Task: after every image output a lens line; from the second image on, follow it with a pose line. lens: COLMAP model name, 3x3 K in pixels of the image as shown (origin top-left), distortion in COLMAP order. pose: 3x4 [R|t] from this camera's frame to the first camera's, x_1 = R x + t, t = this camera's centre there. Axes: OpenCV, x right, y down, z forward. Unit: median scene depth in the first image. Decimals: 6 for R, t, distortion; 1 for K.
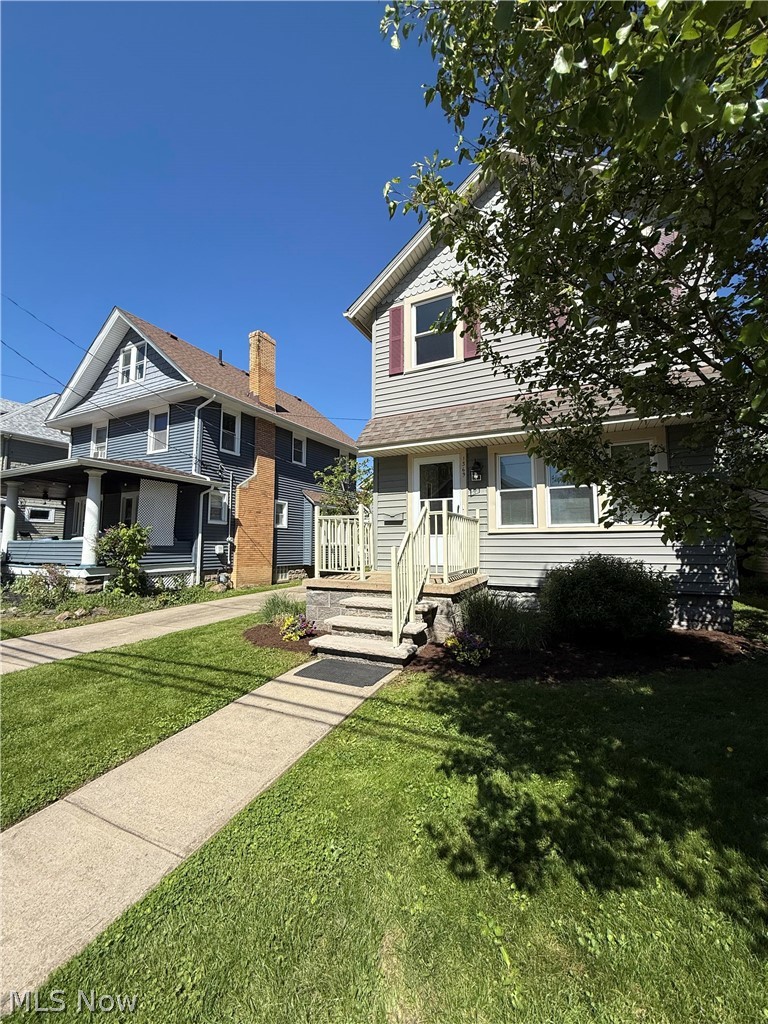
lens RADIAL K [[405.8, 0, 384.0], [0, 405.8, 512.0], [0, 0, 1]] dist [-0.000161, -0.000243]
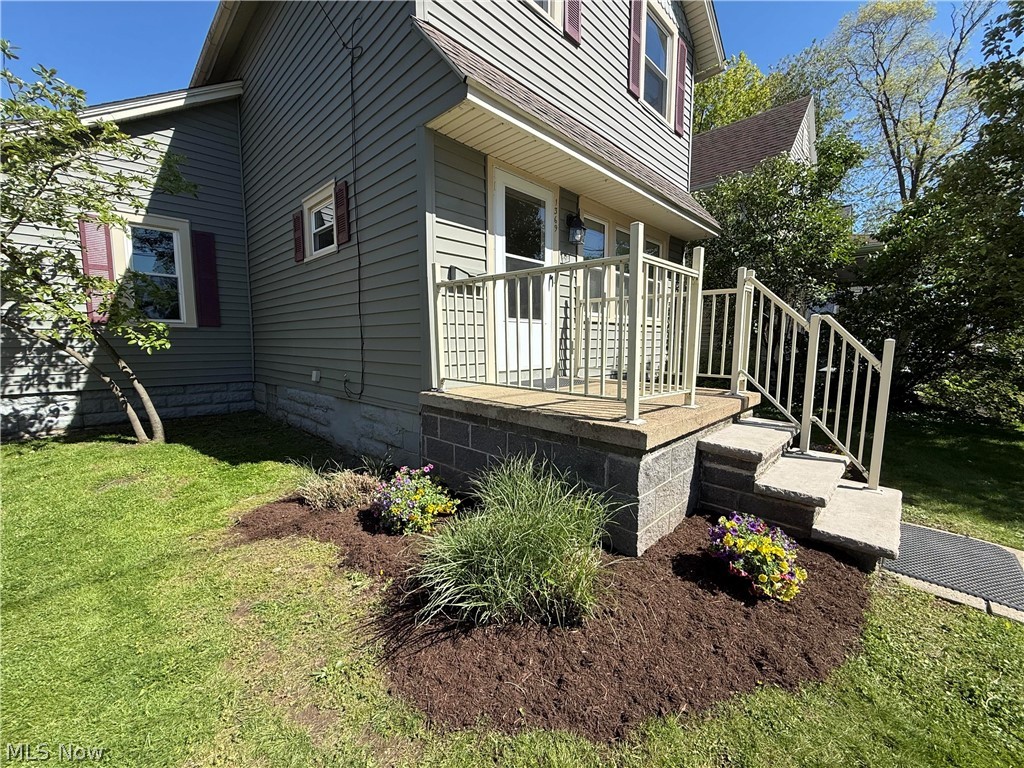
lens RADIAL K [[405.8, 0, 511.2], [0, 405.8, 386.8], [0, 0, 1]] dist [-0.000161, -0.000243]
pose [[0.307766, -0.107218, 0.945402, -0.277418], [-0.082722, 0.986853, 0.138848, 0.044729], [-0.947859, -0.120938, 0.294851, 0.492396]]
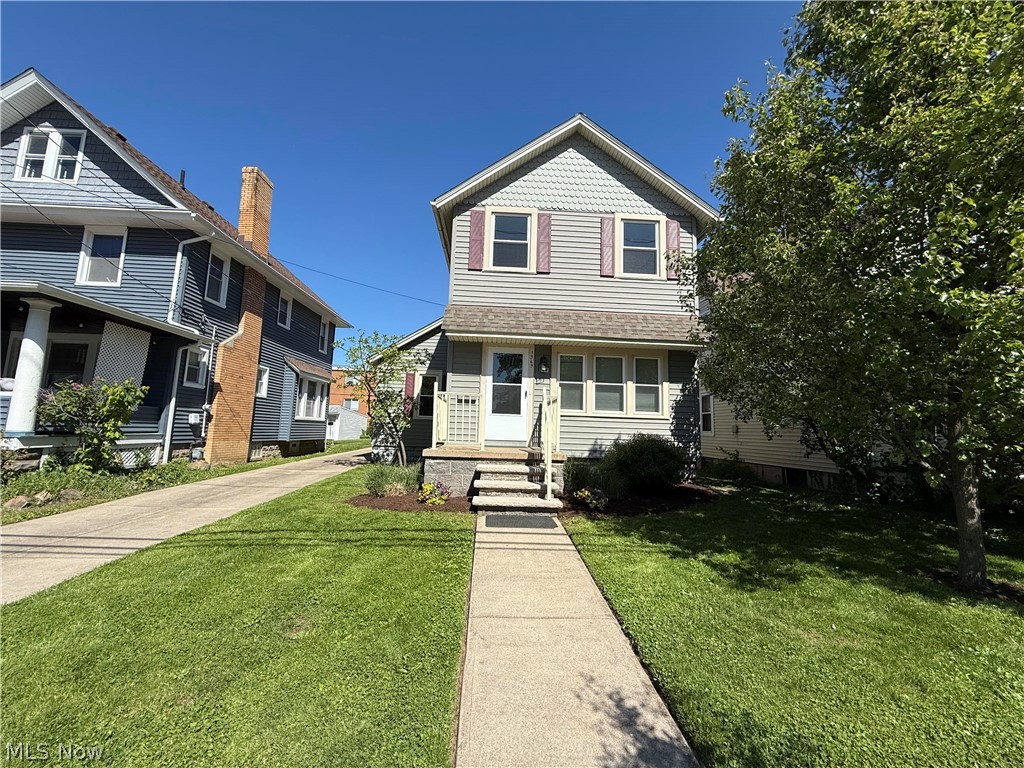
lens RADIAL K [[405.8, 0, 511.2], [0, 405.8, 386.8], [0, 0, 1]] dist [-0.000161, -0.000243]
pose [[0.874558, 0.082215, 0.477901, -0.253006], [-0.074094, 0.996606, -0.035859, 0.010830], [-0.479228, -0.004048, 0.877681, -0.023163]]
